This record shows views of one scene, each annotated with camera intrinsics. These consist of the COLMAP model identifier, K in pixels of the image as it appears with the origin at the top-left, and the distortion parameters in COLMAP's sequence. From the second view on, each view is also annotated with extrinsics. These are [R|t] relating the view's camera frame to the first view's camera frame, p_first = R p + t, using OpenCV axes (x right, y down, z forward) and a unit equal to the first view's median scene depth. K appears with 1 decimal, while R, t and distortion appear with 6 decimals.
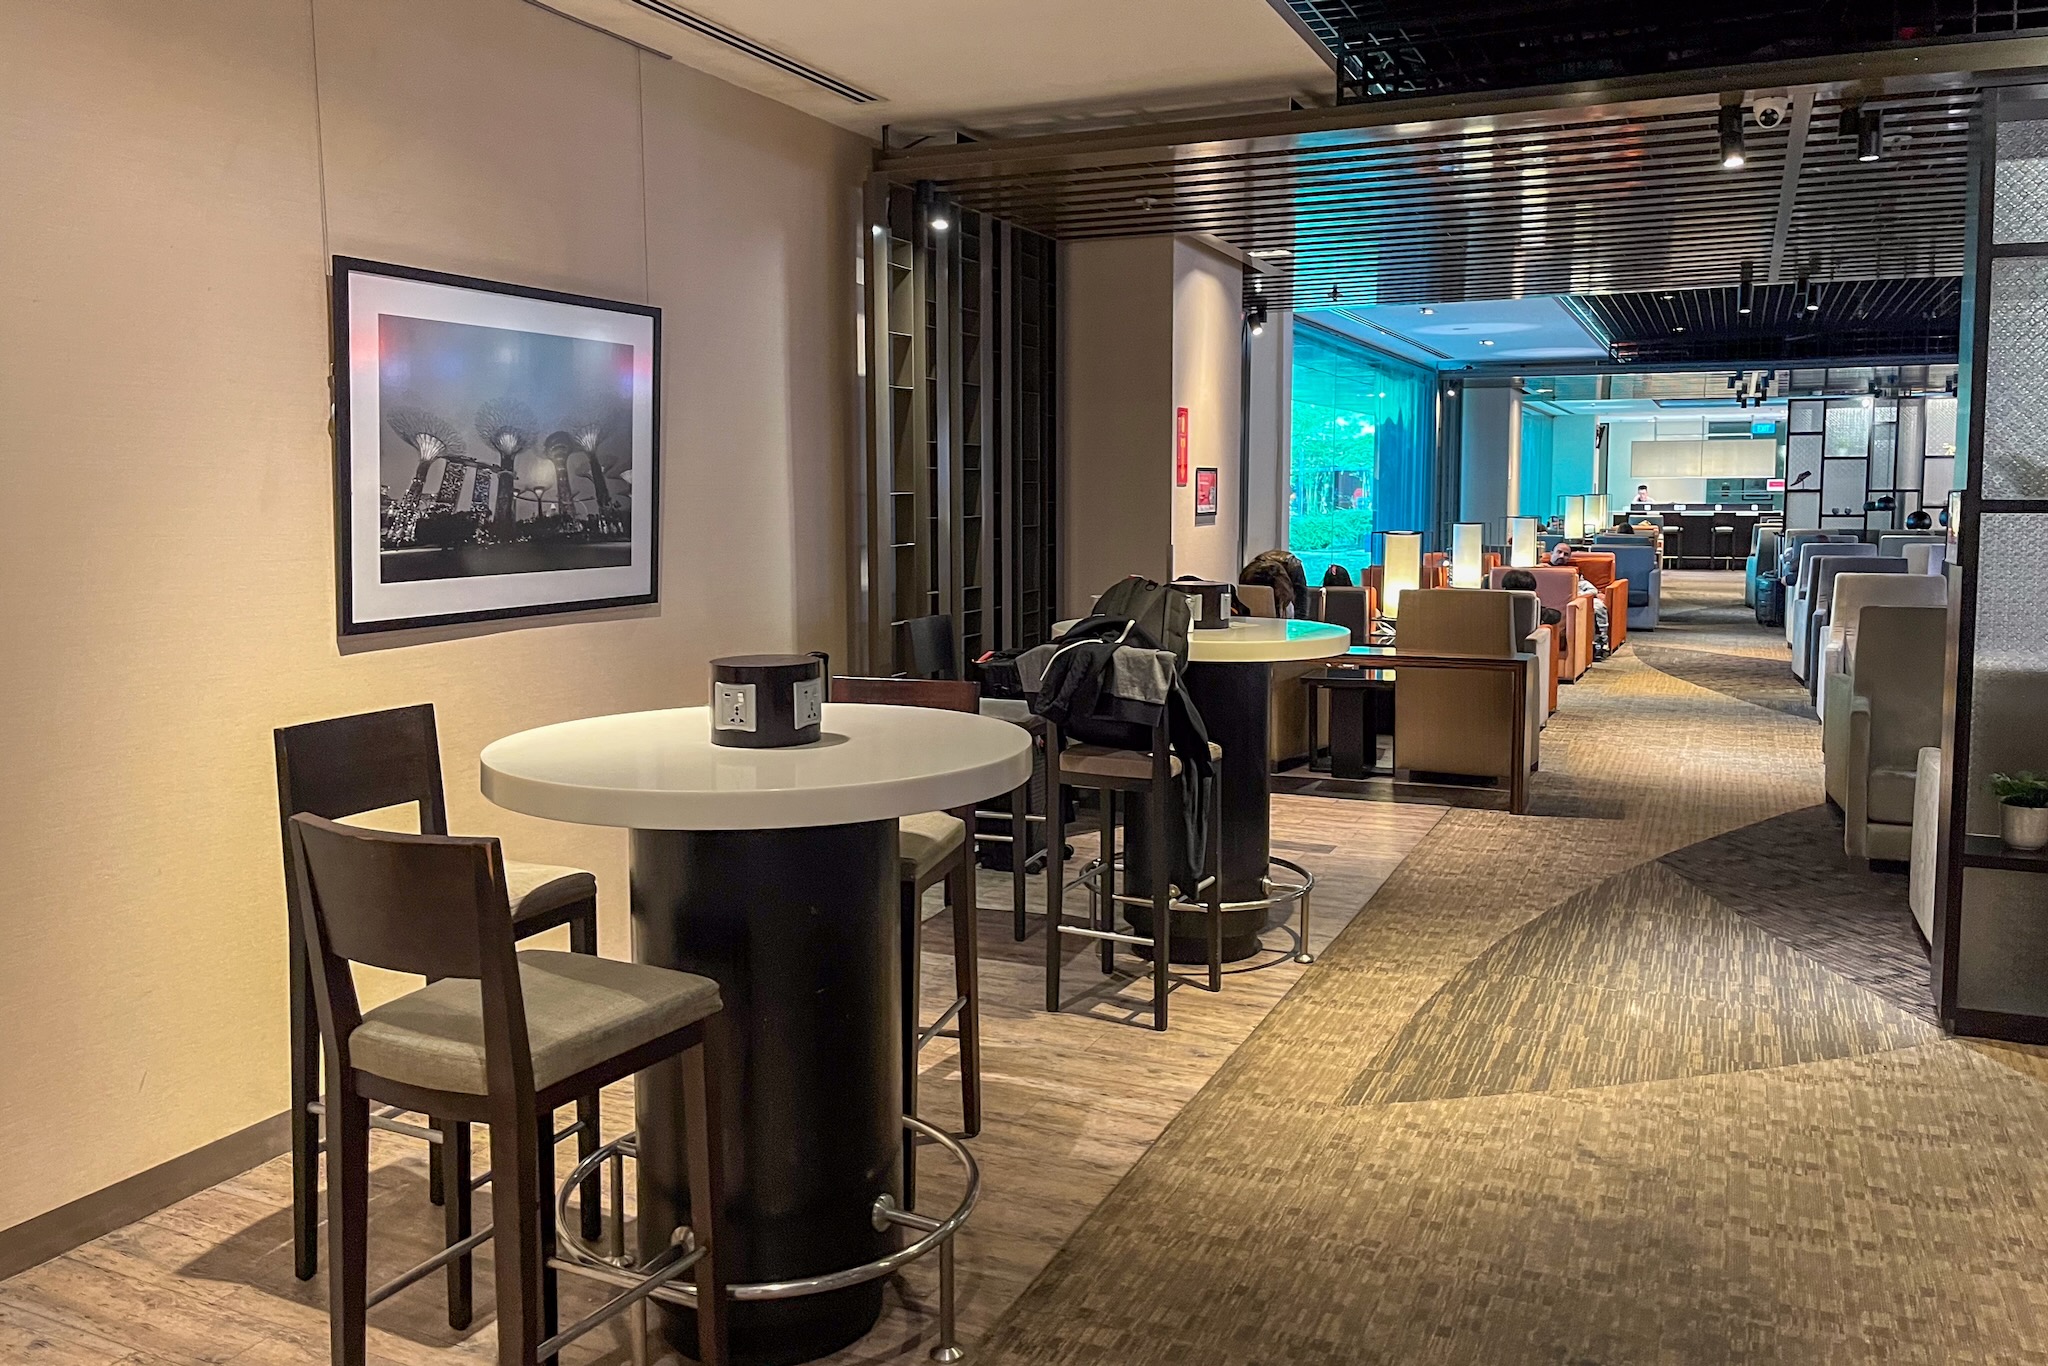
lens RADIAL K [[1570.0, 0, 1015.1], [0, 1570.0, 634.3], [0, 0, 1]] dist [0.004910, -0.000895]
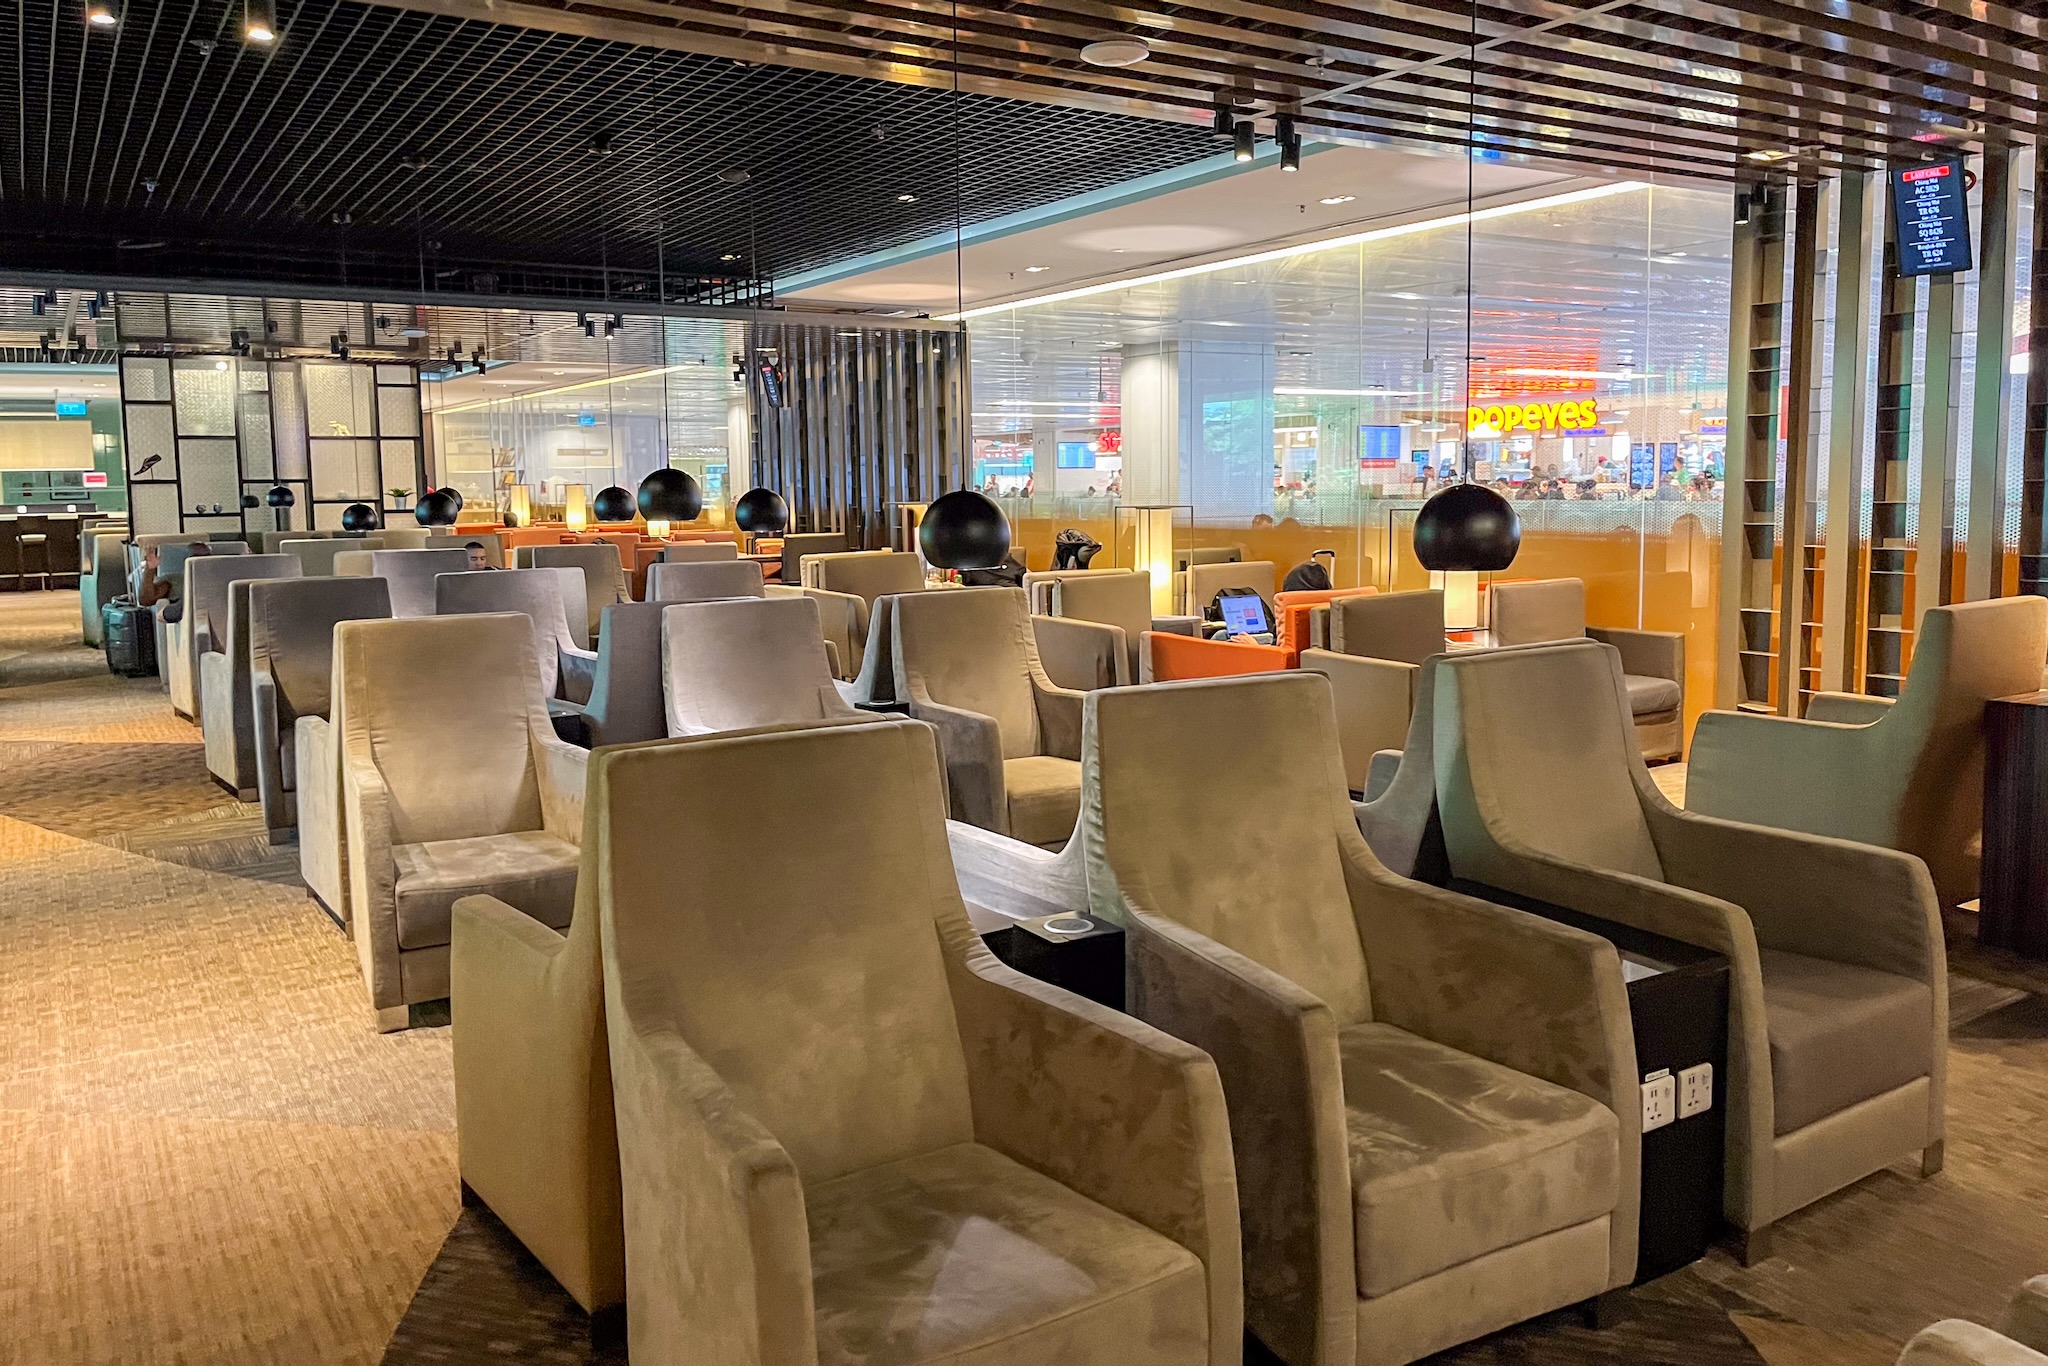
lens RADIAL K [[1570.0, 0, 1015.1], [0, 1570.0, 634.3], [0, 0, 1]] dist [0.004910, -0.000895]
pose [[0.550680, -0.082139, 0.830665, 0.113462], [0.083559, 0.995572, 0.043051, -0.019502], [-0.830523, 0.045702, 0.555106, 0.273563]]
